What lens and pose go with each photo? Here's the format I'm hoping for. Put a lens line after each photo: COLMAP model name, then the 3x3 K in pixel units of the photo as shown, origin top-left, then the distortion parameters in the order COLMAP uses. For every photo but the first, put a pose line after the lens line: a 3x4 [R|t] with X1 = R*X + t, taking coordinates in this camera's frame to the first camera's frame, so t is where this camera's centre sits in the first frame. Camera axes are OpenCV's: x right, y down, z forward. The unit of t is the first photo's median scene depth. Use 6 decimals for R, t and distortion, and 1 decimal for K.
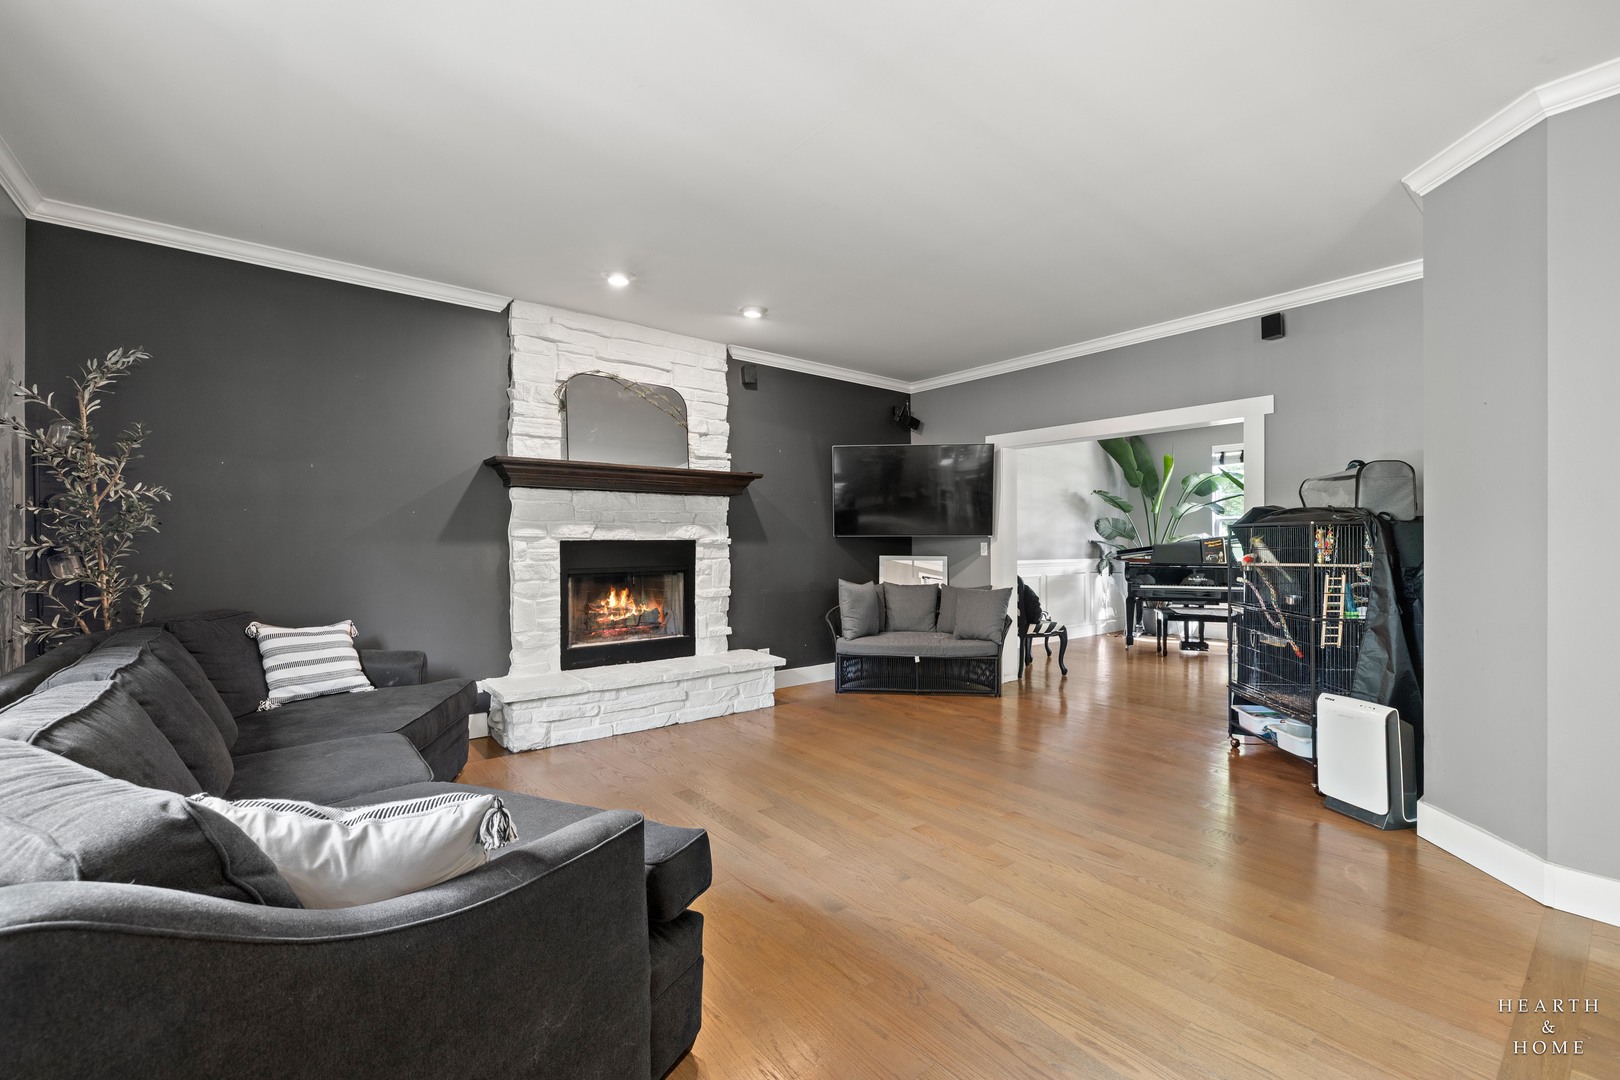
lens RADIAL K [[681.8, 0, 800.9], [0, 681.8, 539.7], [0, 0, 1]] dist [0.002220, 0.000438]
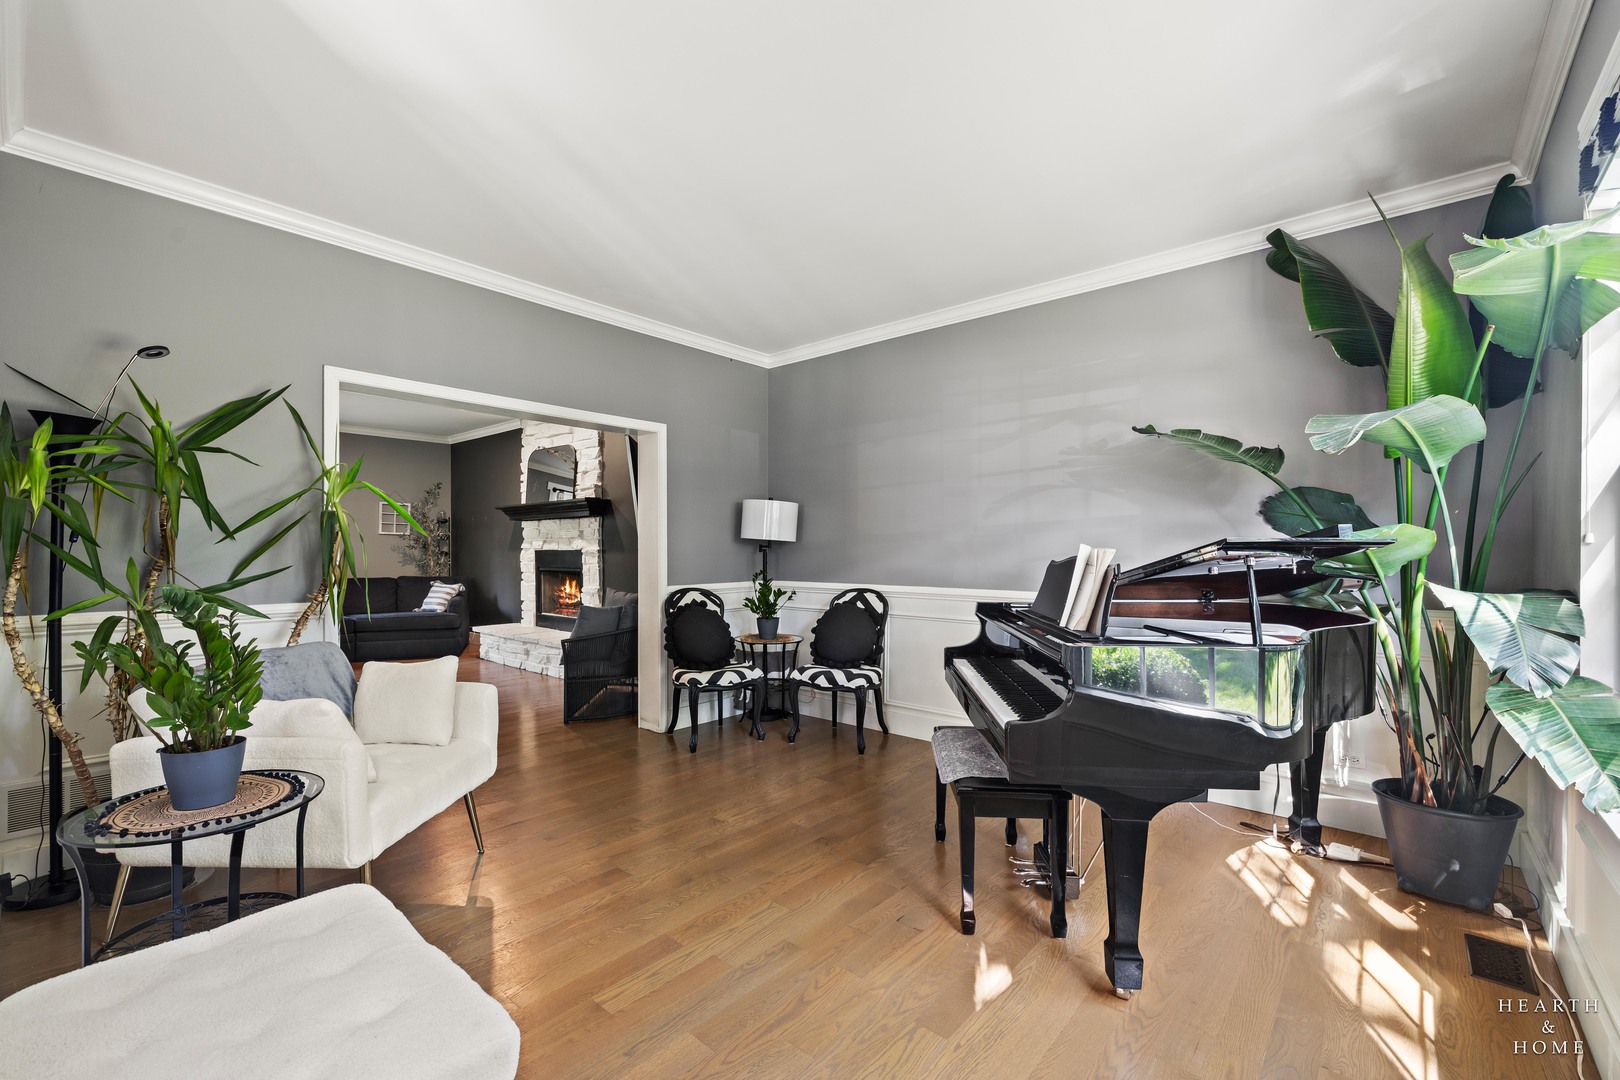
lens RADIAL K [[681.8, 0, 800.5], [0, 681.8, 549.4], [0, 0, 1]] dist [0.002220, 0.000438]
pose [[0.177939, -0.002189, -0.984039, 1.345774], [-0.001204, 0.999996, -0.002442, 0.002659], [0.984041, 0.001619, 0.177936, 1.246988]]
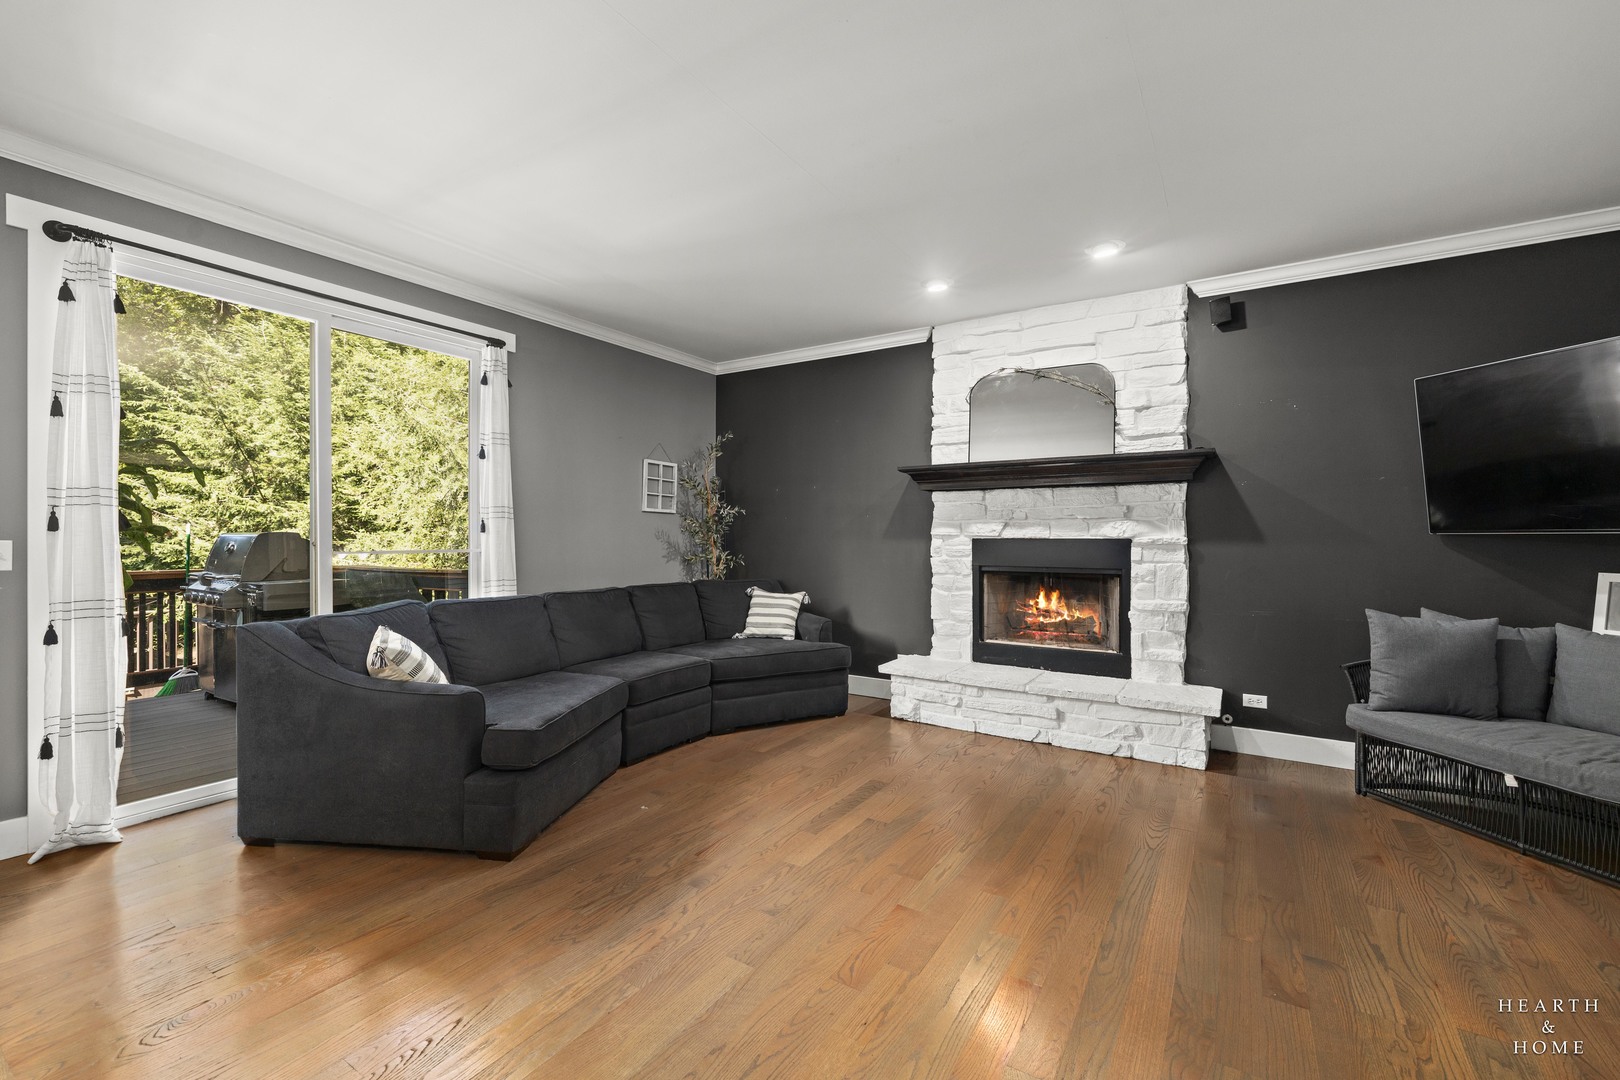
lens RADIAL K [[681.8, 0, 811.4], [0, 681.8, 539.5], [0, 0, 1]] dist [0.002220, 0.000438]
pose [[0.319760, 0.006168, -0.947478, 0.525863], [-0.002681, 0.999981, 0.005605, -0.002184], [0.947495, 0.000748, 0.319770, 0.390944]]
